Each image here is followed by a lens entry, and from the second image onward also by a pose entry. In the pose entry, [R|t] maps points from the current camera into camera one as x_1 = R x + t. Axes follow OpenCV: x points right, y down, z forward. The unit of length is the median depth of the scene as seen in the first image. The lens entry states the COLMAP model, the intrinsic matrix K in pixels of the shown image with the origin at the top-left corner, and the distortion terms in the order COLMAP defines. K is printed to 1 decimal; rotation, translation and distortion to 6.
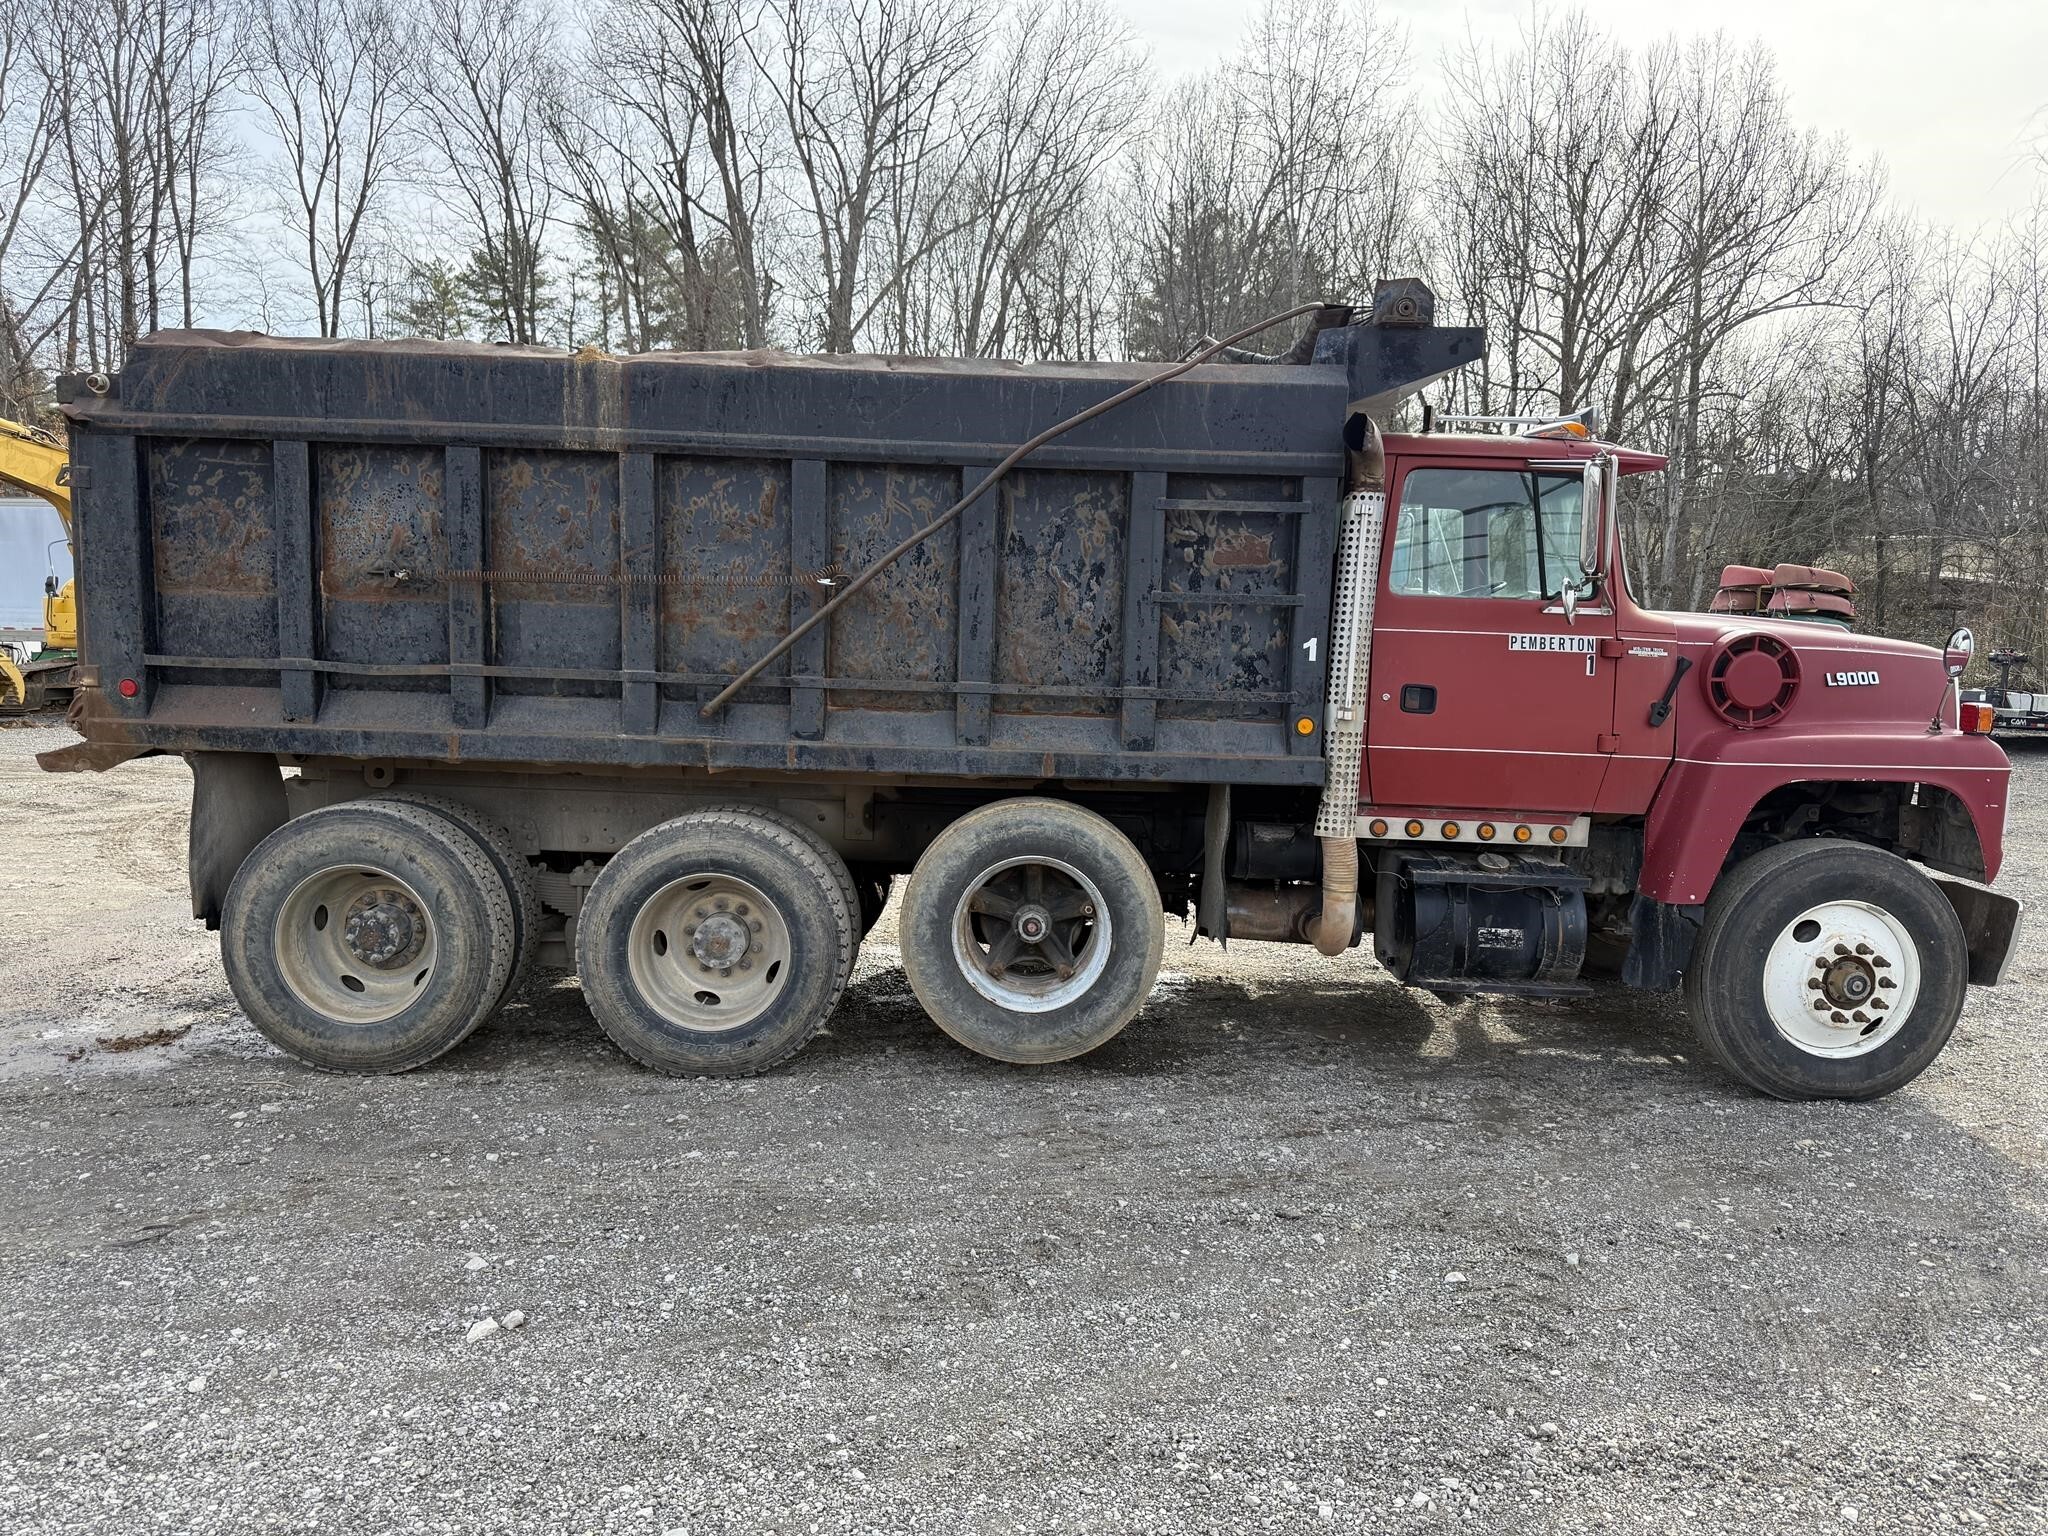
lens RADIAL K [[1446.7, 0, 1026.5], [0, 1446.7, 759.0], [0, 0, 1]] dist [0.077496, -0.101187]
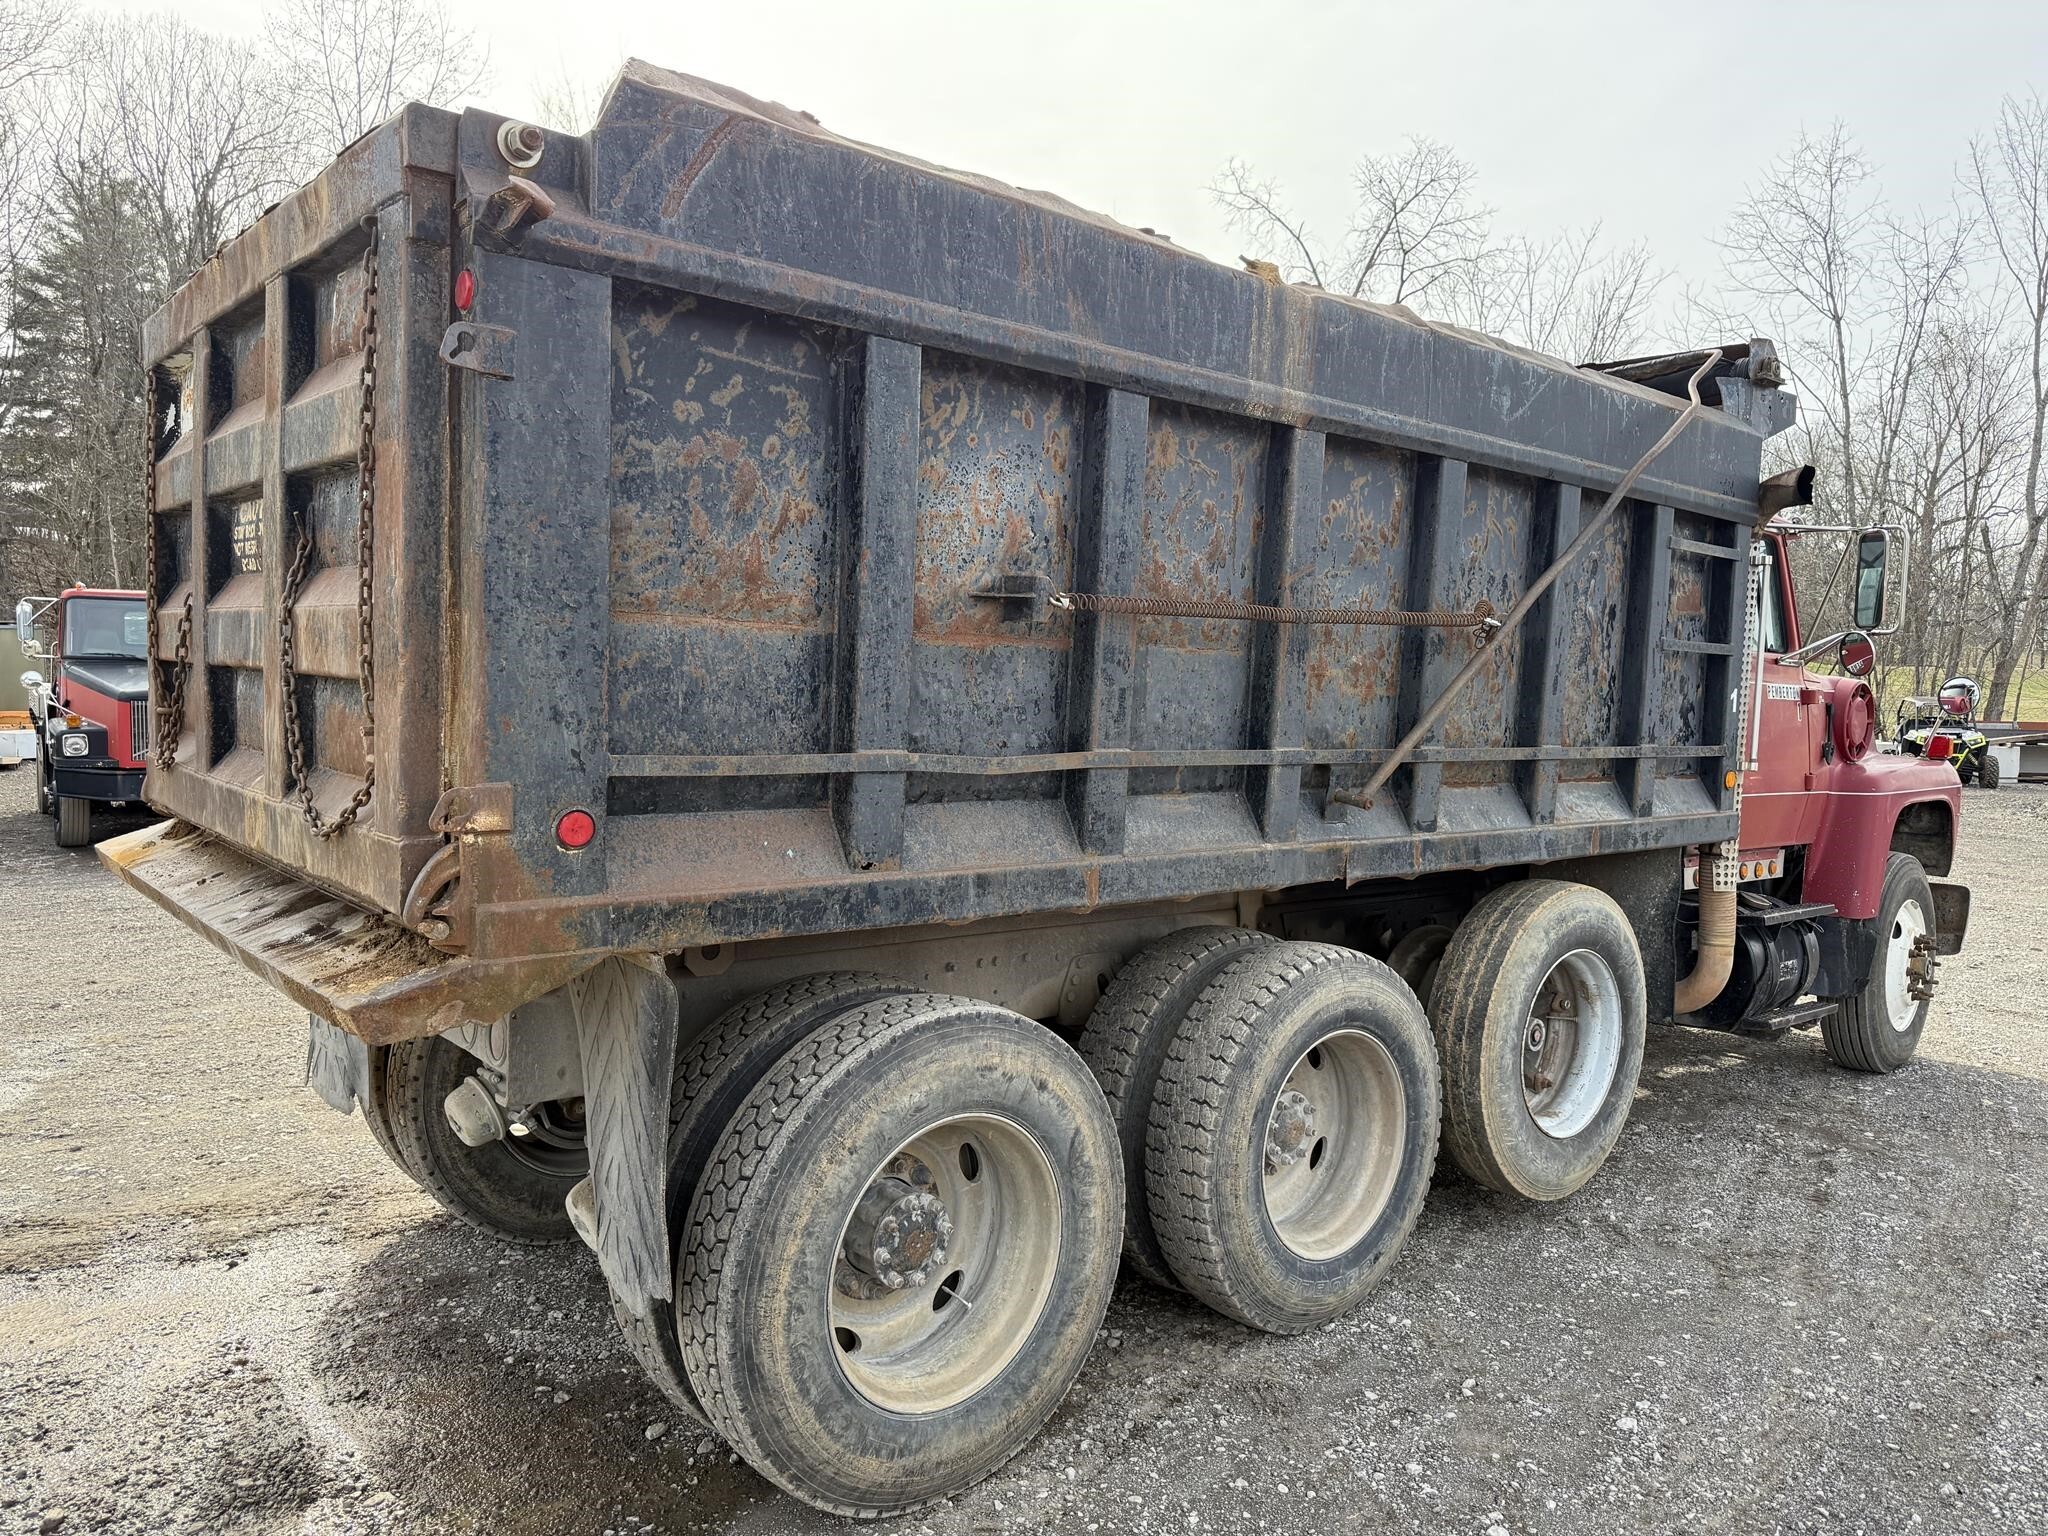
lens RADIAL K [[1446.7, 0, 1028.1], [0, 1446.7, 765.8], [0, 0, 1]] dist [0.077496, -0.101187]
pose [[0.750909, -0.045196, 0.658857, -0.788857], [0.062076, 0.998069, -0.002284, -0.057261], [-0.657482, 0.042615, 0.752264, 0.558248]]
